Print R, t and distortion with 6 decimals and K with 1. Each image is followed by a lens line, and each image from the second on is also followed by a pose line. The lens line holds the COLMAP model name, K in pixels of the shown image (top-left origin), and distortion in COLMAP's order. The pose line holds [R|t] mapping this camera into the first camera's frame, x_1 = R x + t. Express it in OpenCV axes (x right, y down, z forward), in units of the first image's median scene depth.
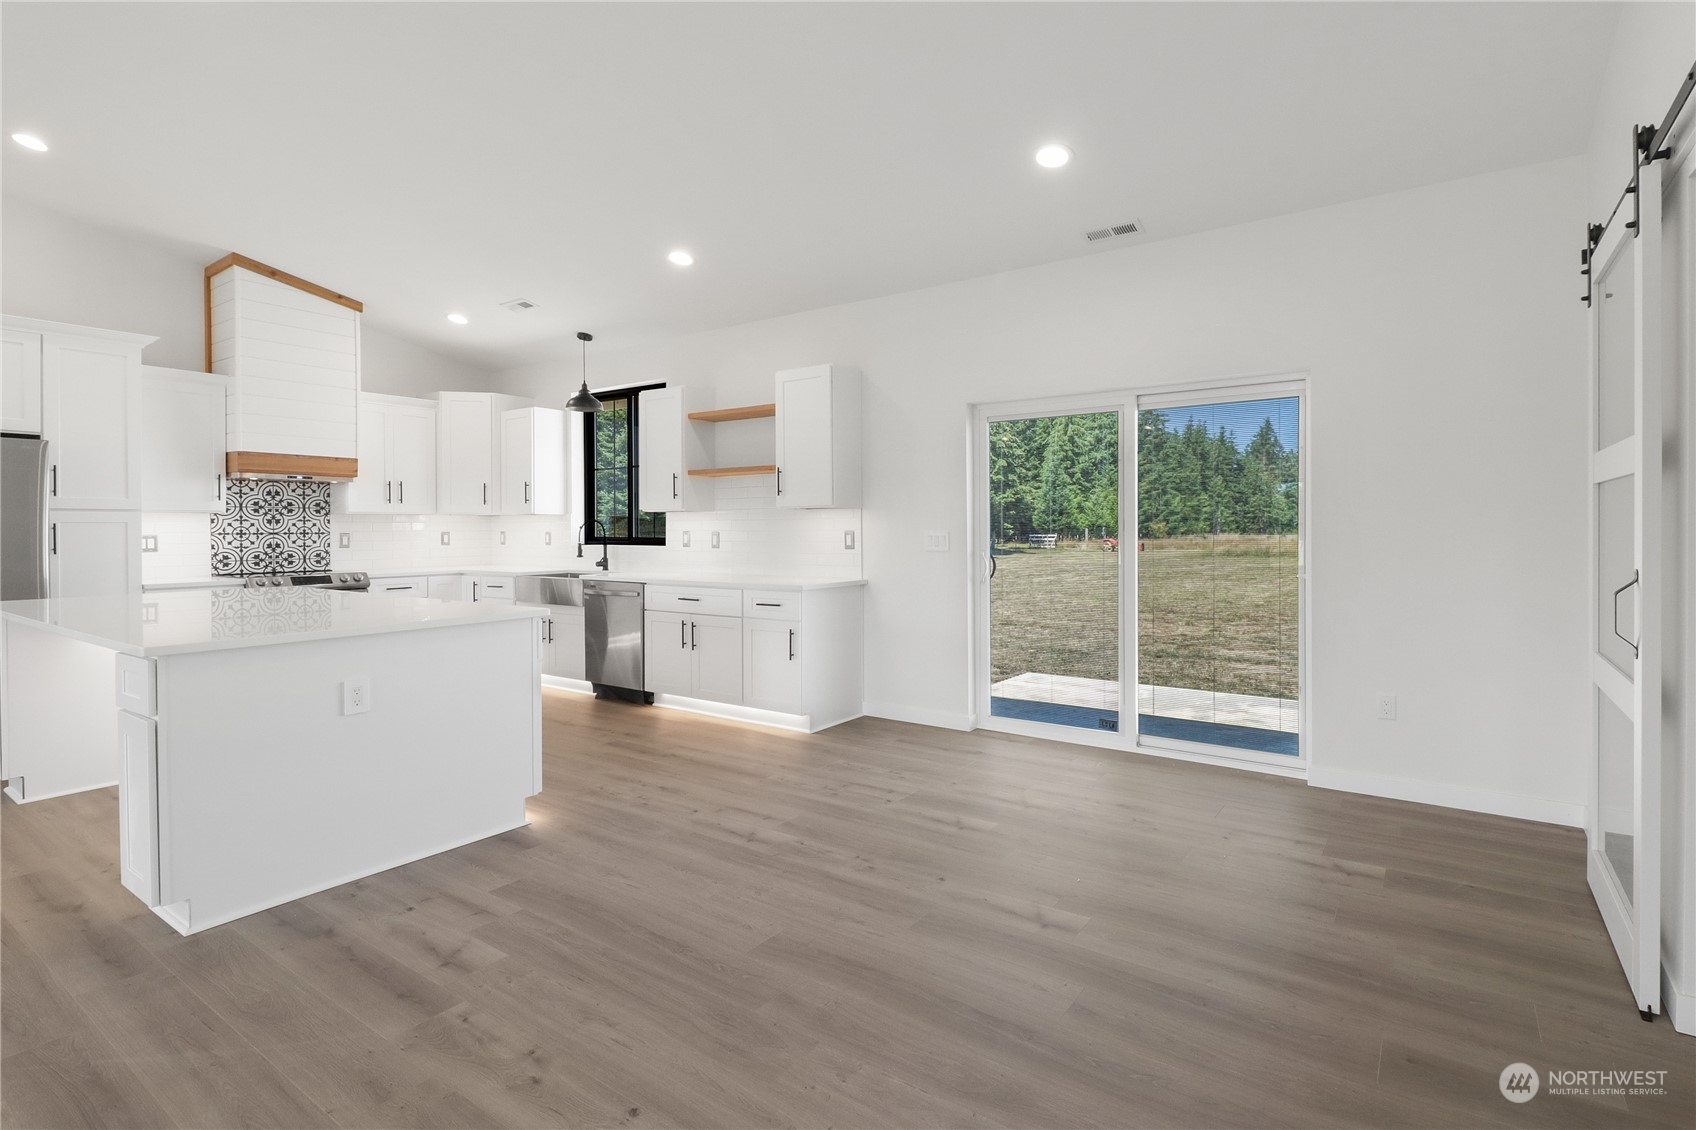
lens RADIAL K [[779.6, 0, 852.6], [0, 779.6, 535.8], [0, 0, 1]] dist [0.002404, -0.000268]
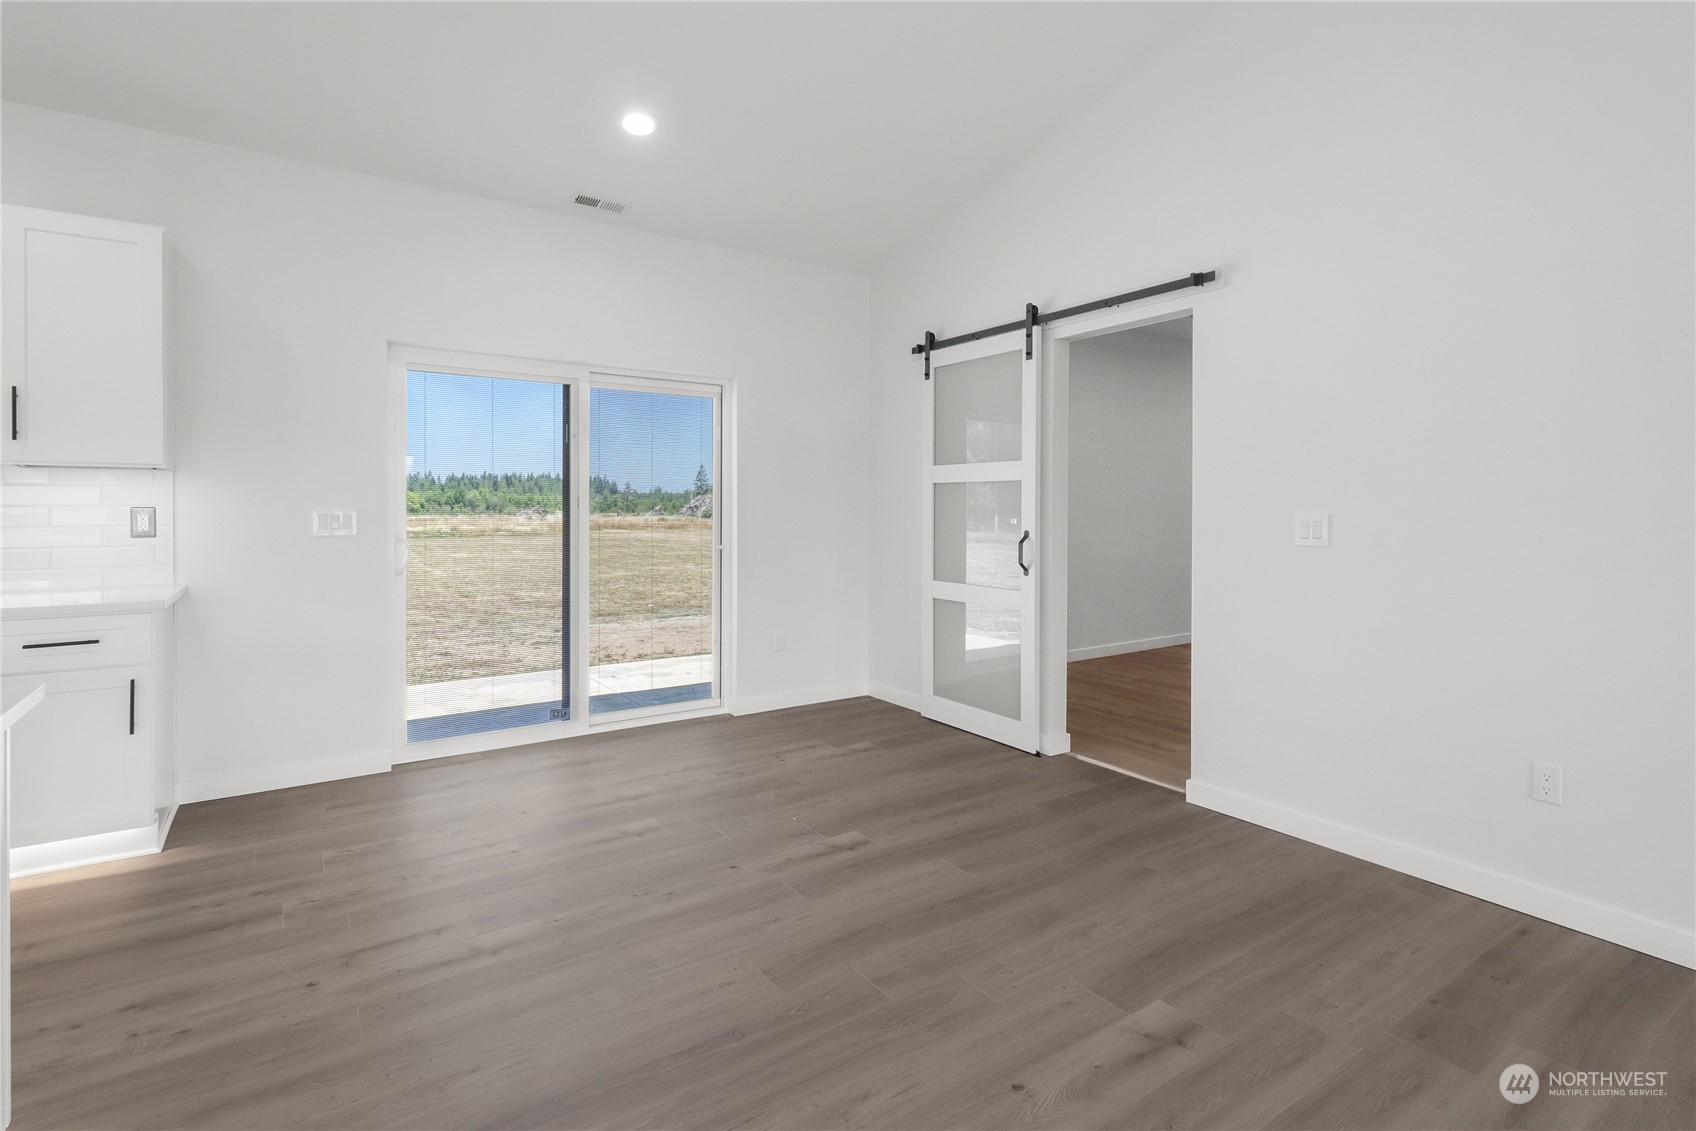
lens RADIAL K [[855.5, 0, 851.4], [0, 855.5, 509.8], [0, 0, 1]] dist [0.001907, -0.000543]
pose [[0.339762, 0.001899, 0.940509, -0.787249], [0.003844, 0.999987, -0.003408, -0.000022], [-0.940503, 0.004773, 0.339751, 0.466911]]
